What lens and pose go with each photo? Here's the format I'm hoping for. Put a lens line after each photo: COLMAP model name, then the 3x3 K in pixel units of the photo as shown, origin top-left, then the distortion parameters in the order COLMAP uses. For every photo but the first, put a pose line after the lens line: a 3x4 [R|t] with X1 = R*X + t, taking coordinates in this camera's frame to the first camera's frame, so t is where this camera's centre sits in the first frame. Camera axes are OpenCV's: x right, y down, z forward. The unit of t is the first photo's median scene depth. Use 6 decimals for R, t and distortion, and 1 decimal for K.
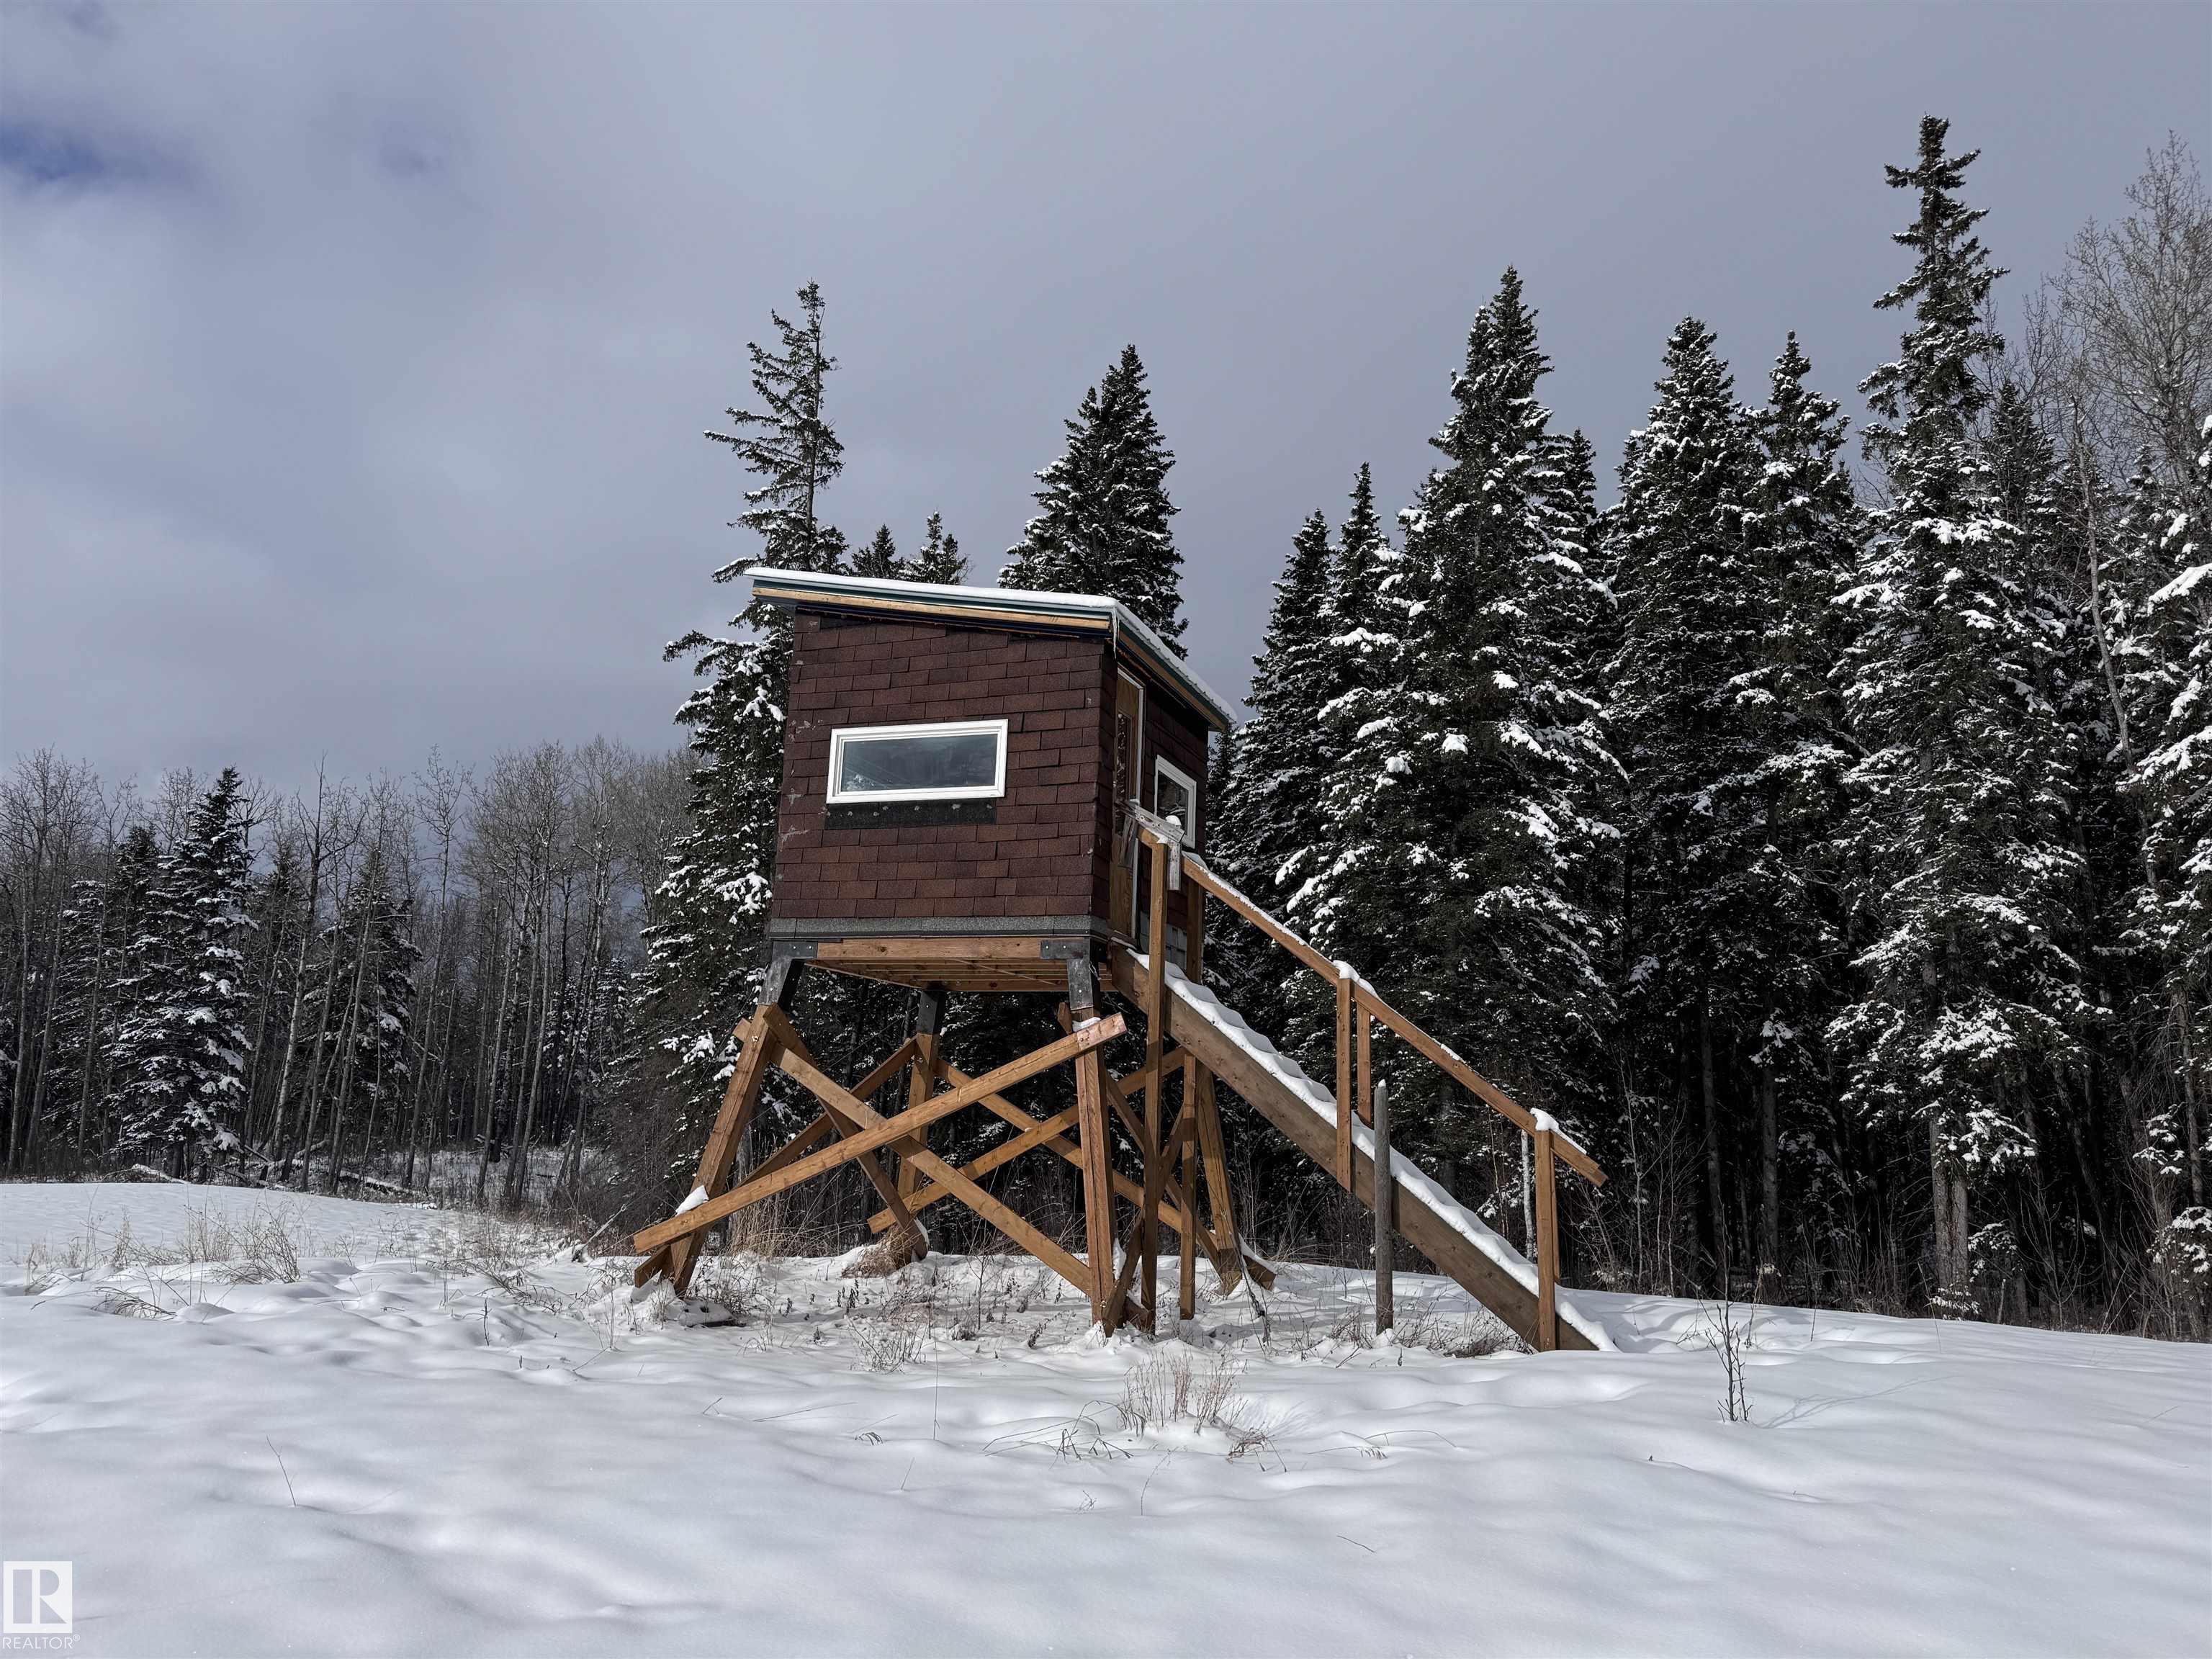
lens RADIAL K [[1506.0, 0, 1106.0], [0, 1506.0, 829.5], [0, 0, 1]] dist [0.100750, -0.141463]
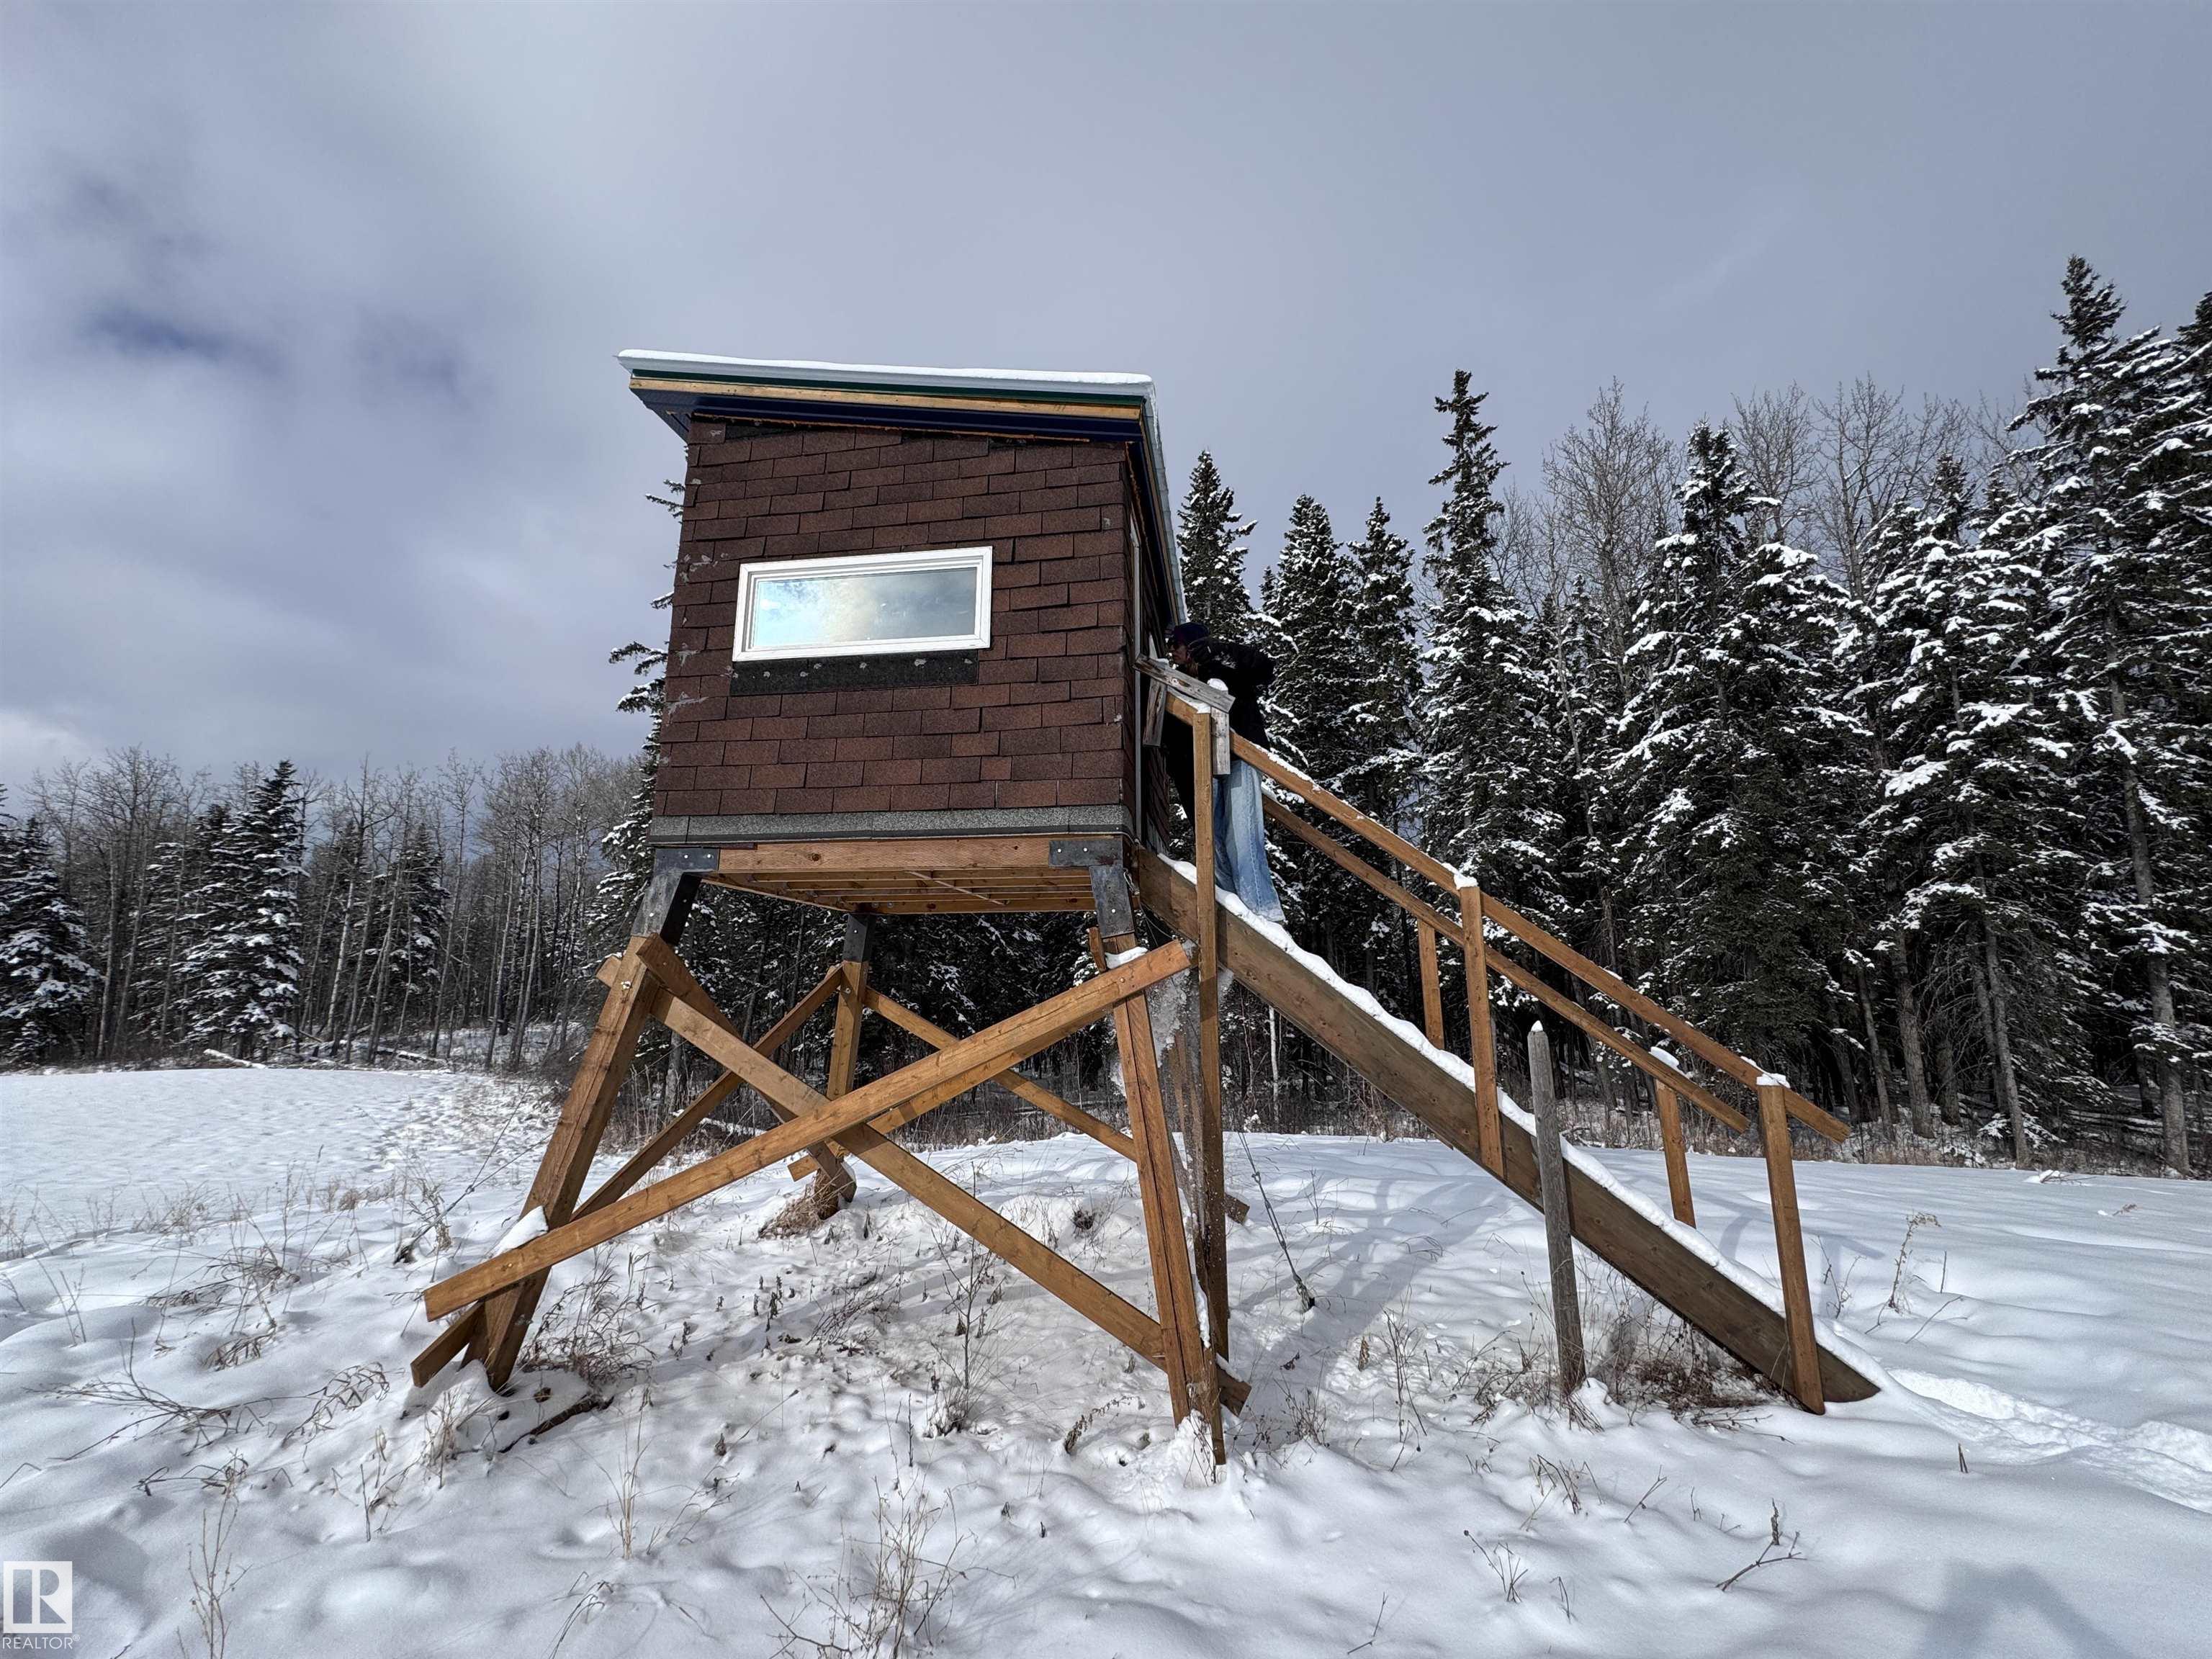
lens RADIAL K [[866.9, 0, 1106.0], [0, 866.9, 829.5], [0, 0, 1]] dist [-0.000298, -0.000154]
pose [[0.977463, 0.001726, 0.211099, -0.030144], [-0.004606, 0.999903, 0.013148, 0.018088], [-0.211056, -0.013824, 0.977376, 0.171250]]
